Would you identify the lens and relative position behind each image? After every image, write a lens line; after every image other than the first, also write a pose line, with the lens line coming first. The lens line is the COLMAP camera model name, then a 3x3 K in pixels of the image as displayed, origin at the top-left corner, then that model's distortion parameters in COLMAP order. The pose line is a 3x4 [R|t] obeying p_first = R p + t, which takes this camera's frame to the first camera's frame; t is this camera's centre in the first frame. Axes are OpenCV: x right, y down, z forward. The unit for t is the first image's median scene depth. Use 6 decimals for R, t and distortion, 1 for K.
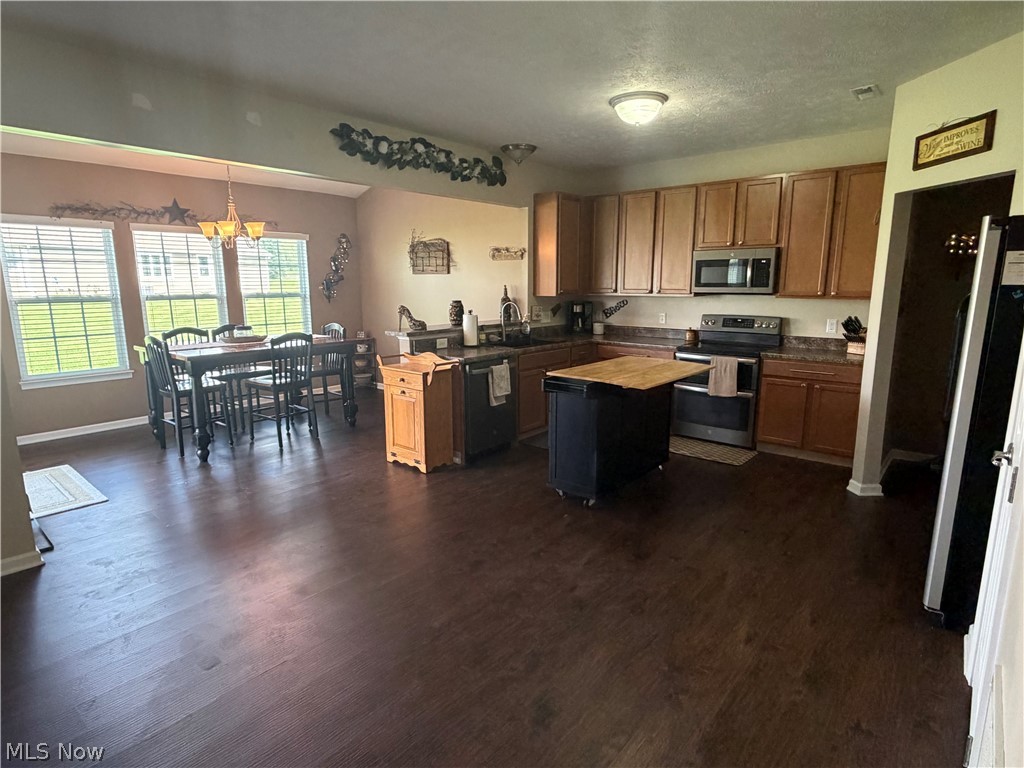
lens RADIAL K [[555.3, 0, 513.0], [0, 555.3, 386.8], [0, 0, 1]] dist [-0.001040, 0.000447]
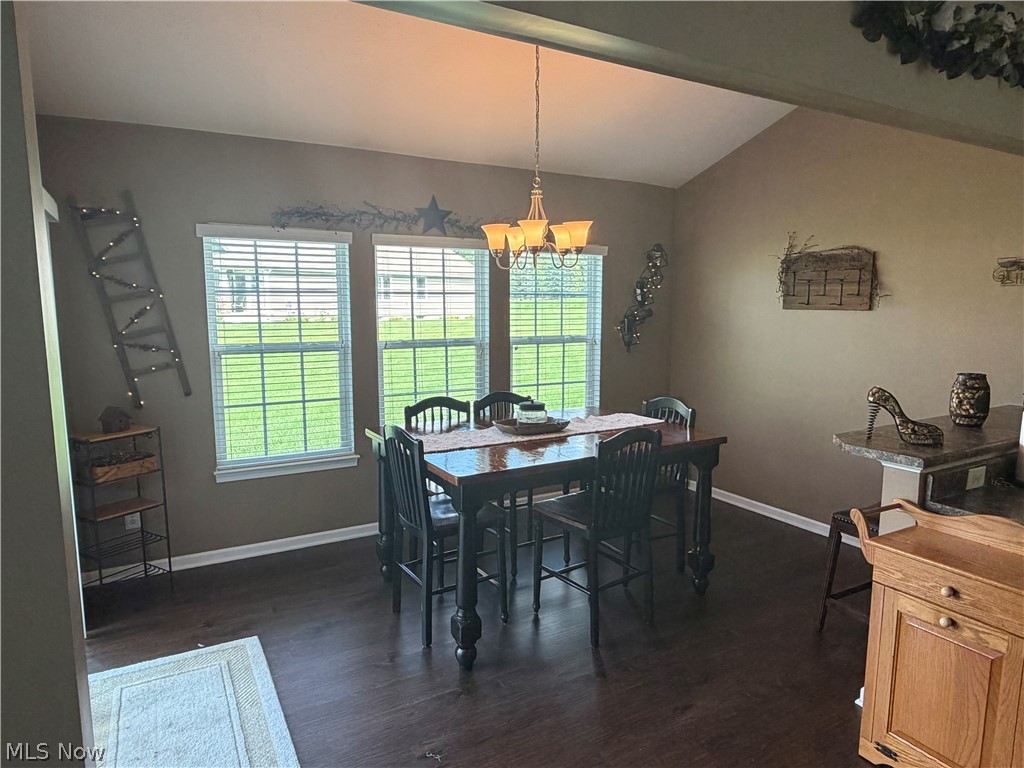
lens RADIAL K [[615.1, 0, 507.5], [0, 615.1, 385.7], [0, 0, 1]] dist [-0.003459, -0.001647]
pose [[0.940052, 0.048823, -0.337517, -0.282671], [-0.067105, 0.996832, -0.042706, -0.094318], [0.334363, 0.062795, 0.940350, 0.376107]]
